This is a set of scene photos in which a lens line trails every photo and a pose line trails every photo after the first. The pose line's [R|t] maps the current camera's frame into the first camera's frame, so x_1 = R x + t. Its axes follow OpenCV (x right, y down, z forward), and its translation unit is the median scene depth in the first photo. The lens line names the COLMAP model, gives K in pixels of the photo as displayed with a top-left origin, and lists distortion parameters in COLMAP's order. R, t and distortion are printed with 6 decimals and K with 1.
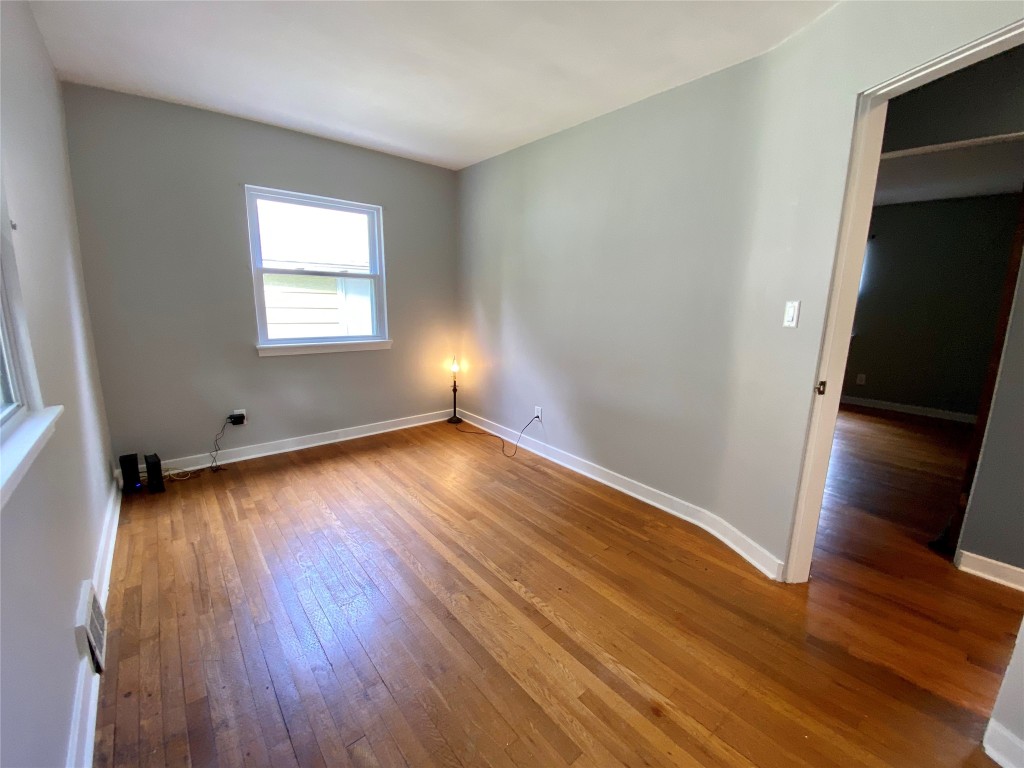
lens RADIAL K [[419.9, 0, 508.7], [0, 419.9, 379.3], [0, 0, 1]] dist [0.024267, -0.021261]
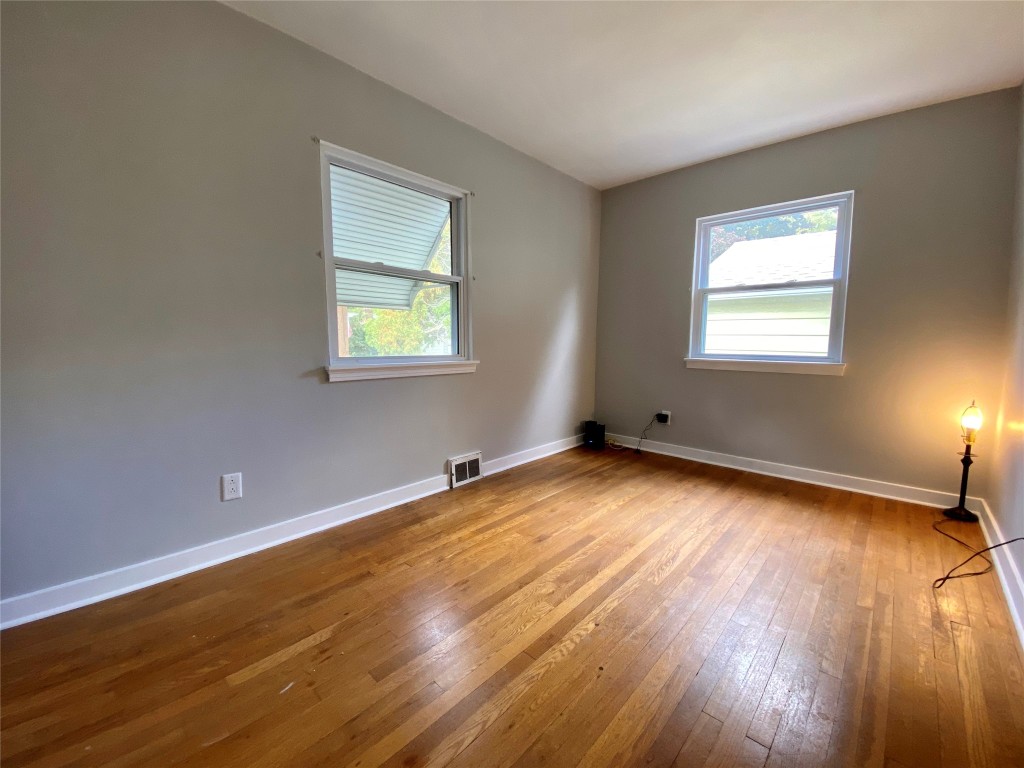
lens RADIAL K [[419.9, 0, 508.7], [0, 419.9, 379.3], [0, 0, 1]] dist [0.024267, -0.021261]
pose [[0.113009, 0.075982, -0.990684, 0.473269], [-0.193516, 0.979661, 0.053062, 0.008858], [0.974567, 0.185717, 0.125414, 0.412423]]
